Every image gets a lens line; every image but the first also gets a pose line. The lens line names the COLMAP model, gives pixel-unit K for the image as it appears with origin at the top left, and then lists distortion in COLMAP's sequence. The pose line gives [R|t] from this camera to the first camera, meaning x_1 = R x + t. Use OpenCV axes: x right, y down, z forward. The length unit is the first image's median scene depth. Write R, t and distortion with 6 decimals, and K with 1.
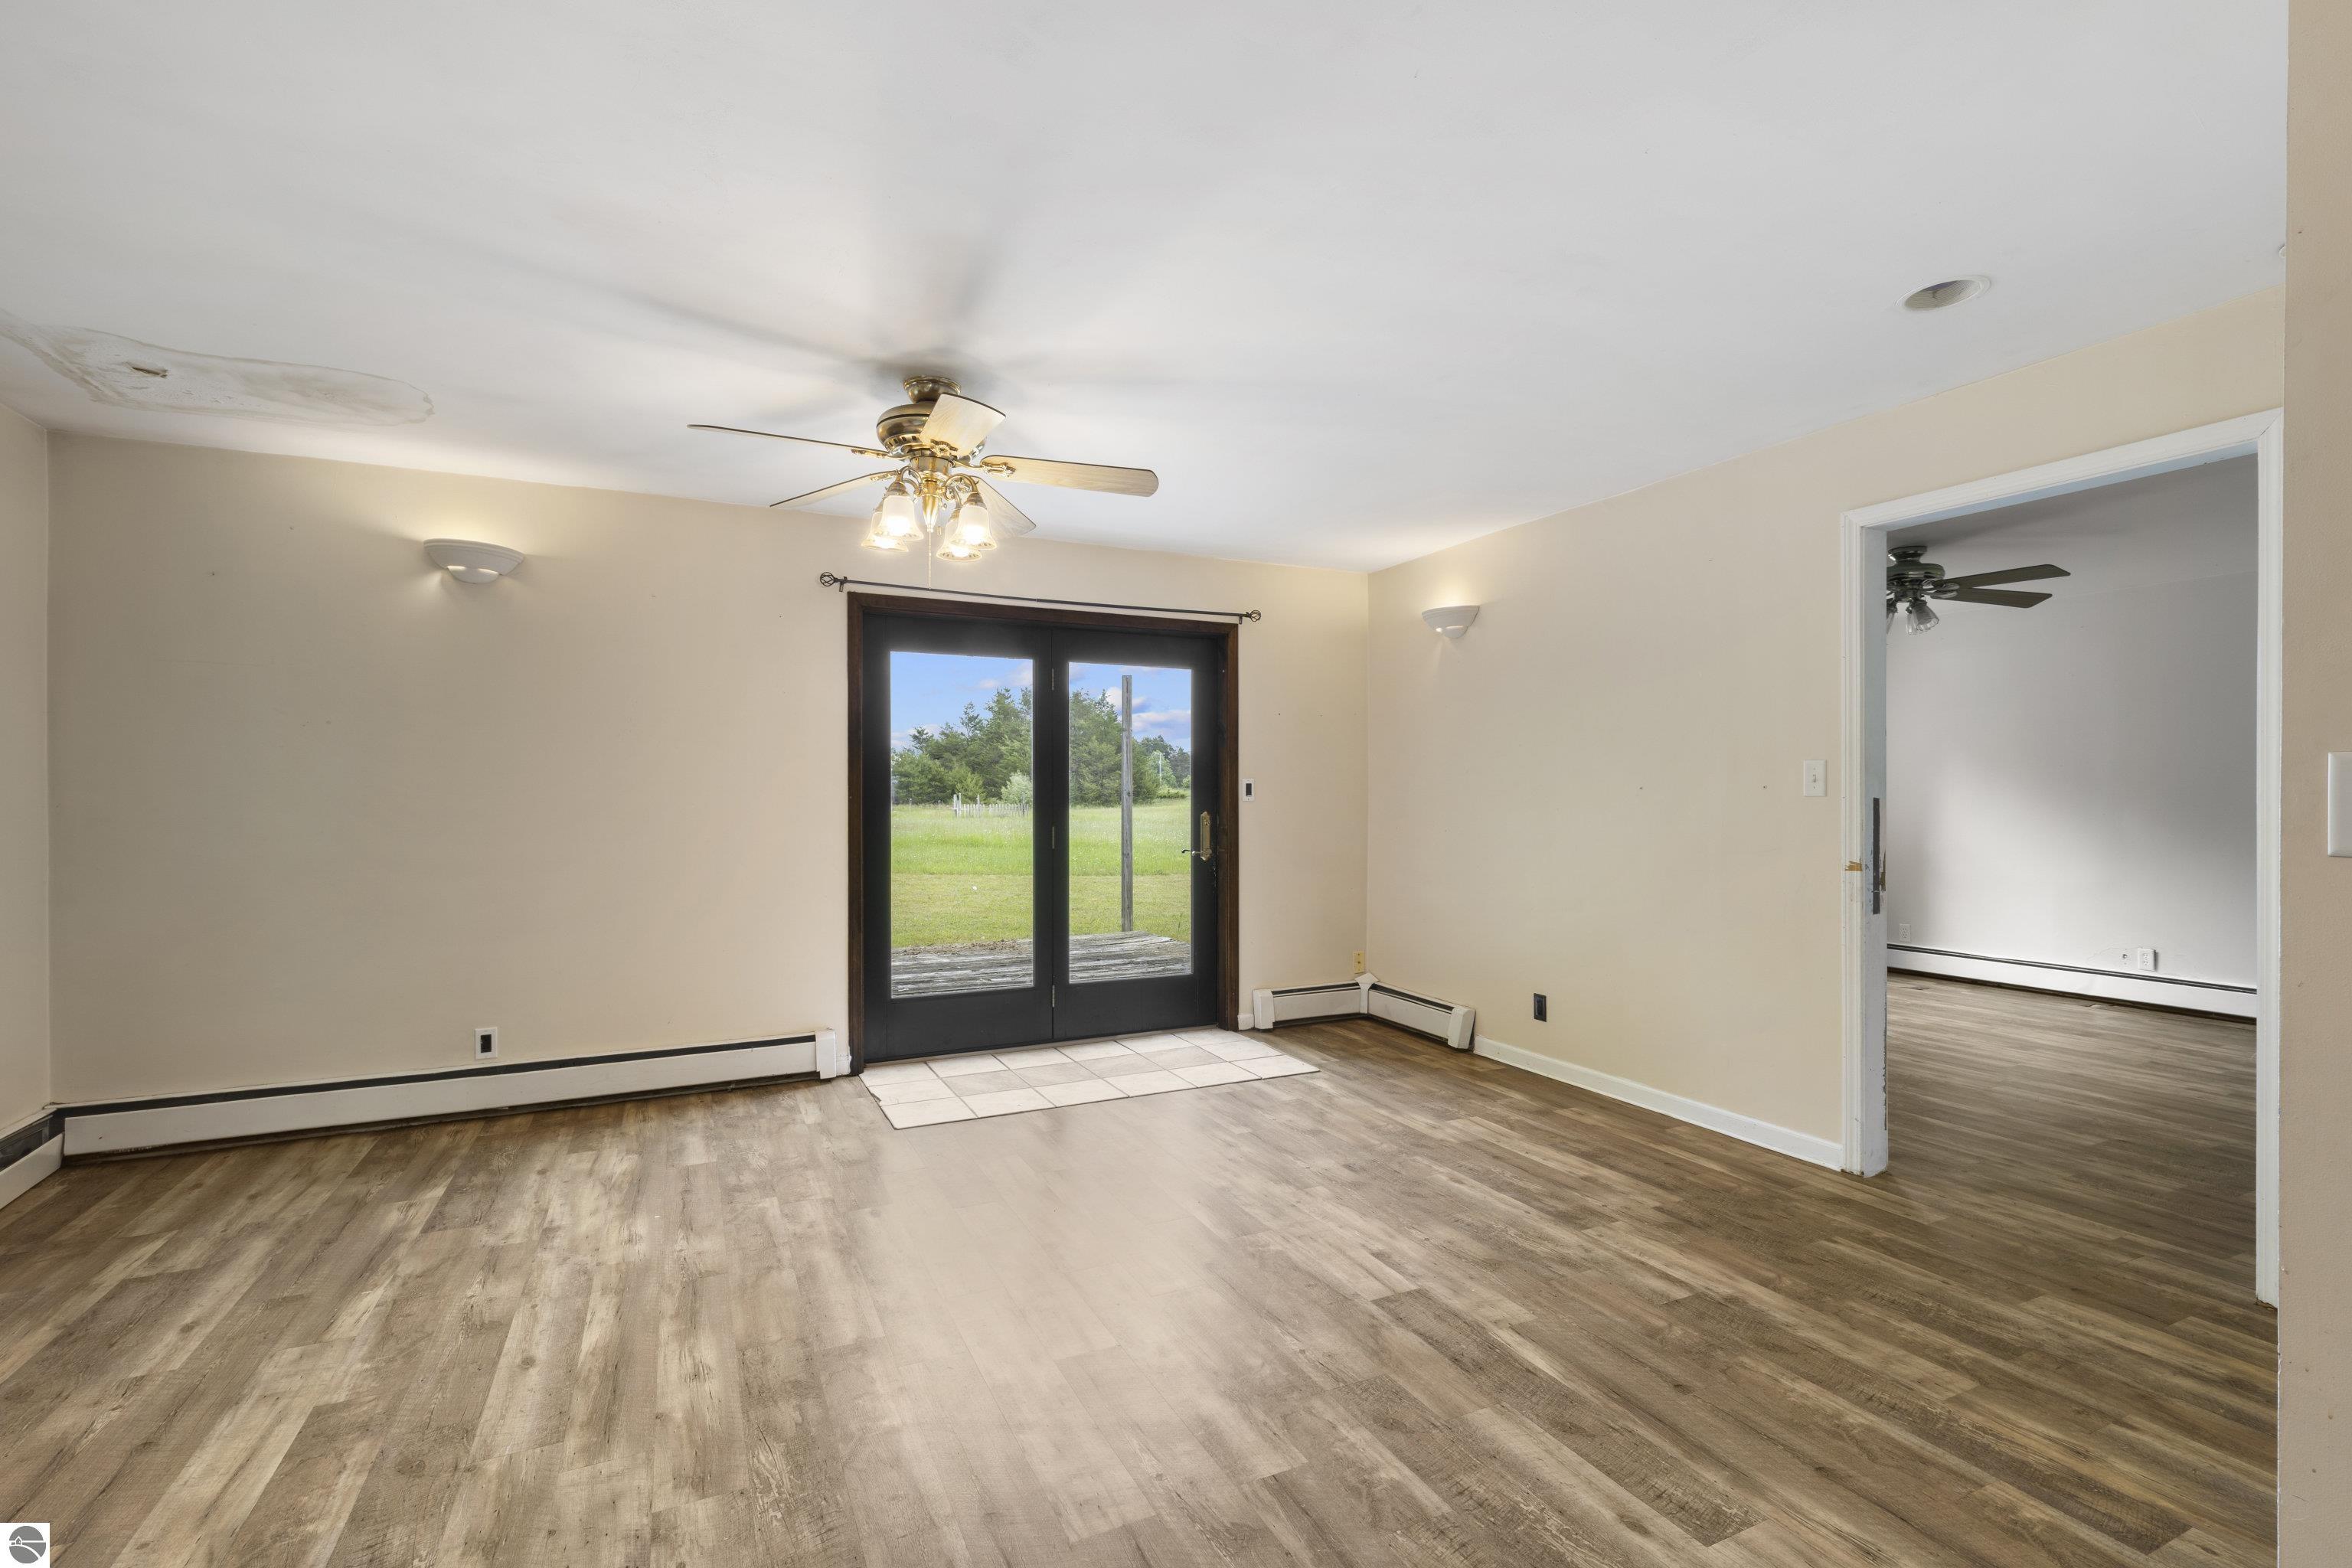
lens RADIAL K [[1056.6, 0, 1183.8], [0, 1056.6, 795.2], [0, 0, 1]] dist [0.002773, 0.000362]
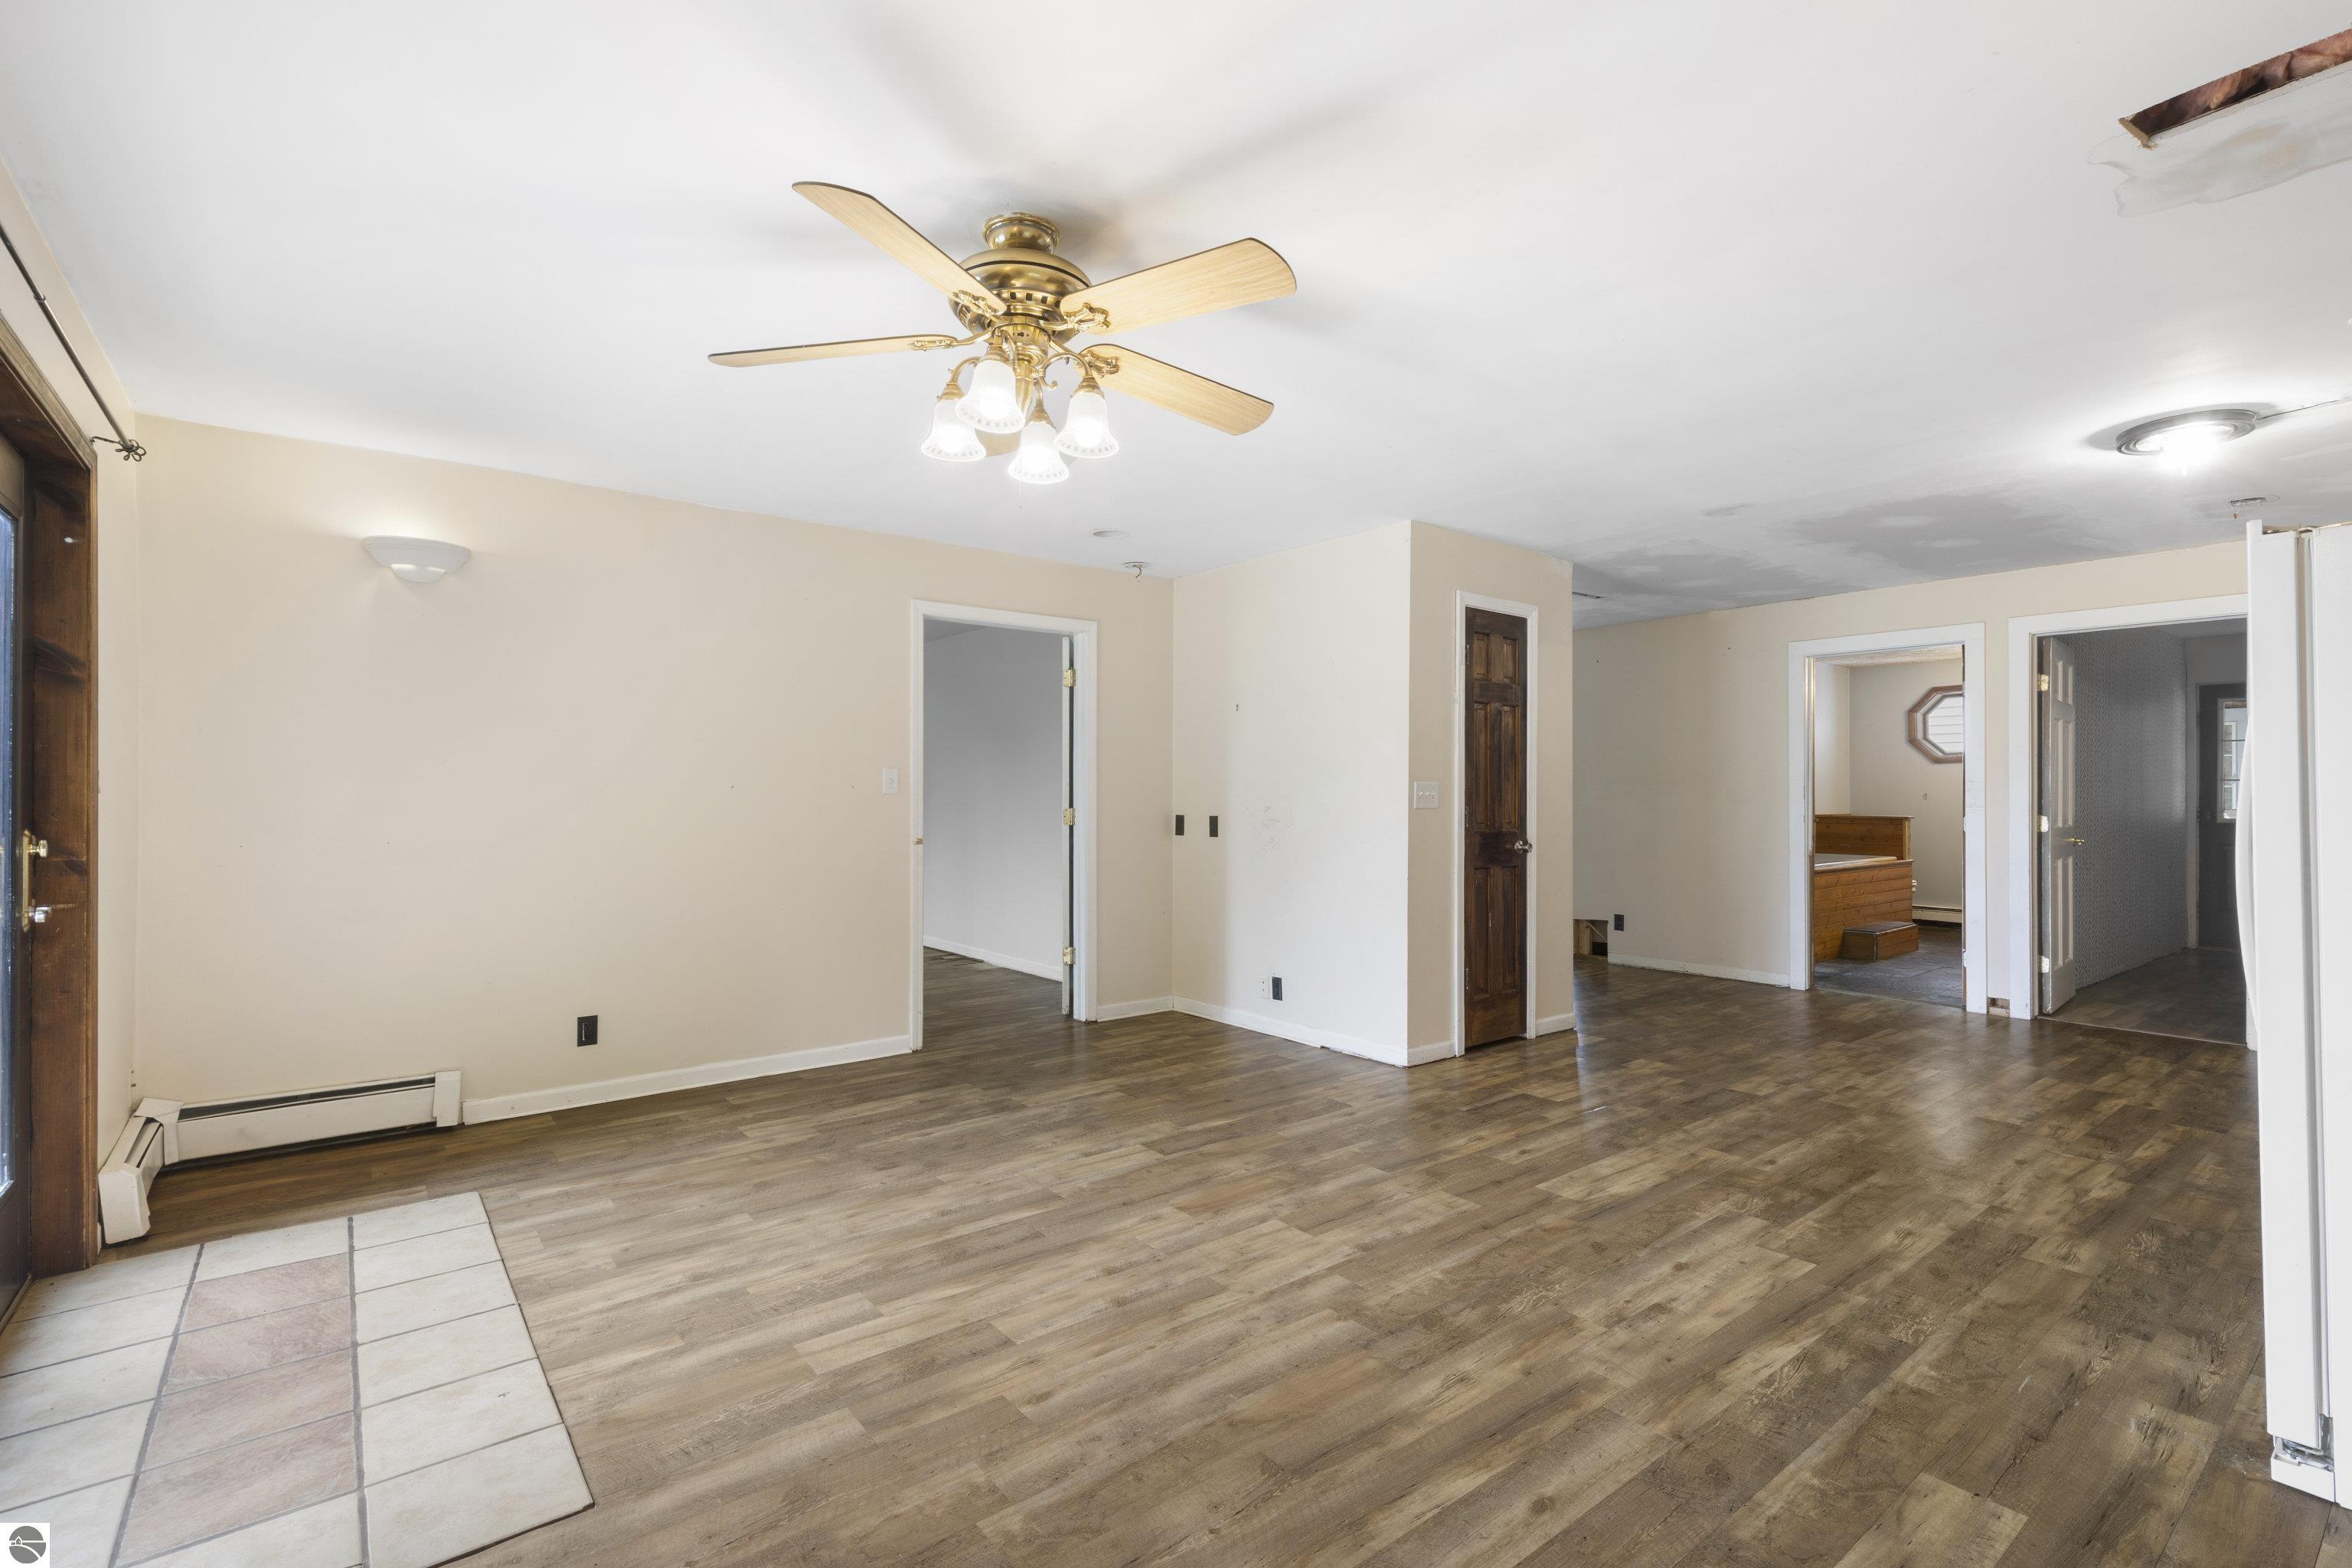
lens RADIAL K [[1069.9, 0, 1183.6], [0, 1069.9, 799.1], [0, 0, 1]] dist [0.005018, -0.000157]
pose [[-0.221279, -0.003232, 0.975205, -1.021826], [0.002774, 0.999988, 0.003944, 0.002990], [-0.975206, 0.003578, -0.221268, 1.094779]]
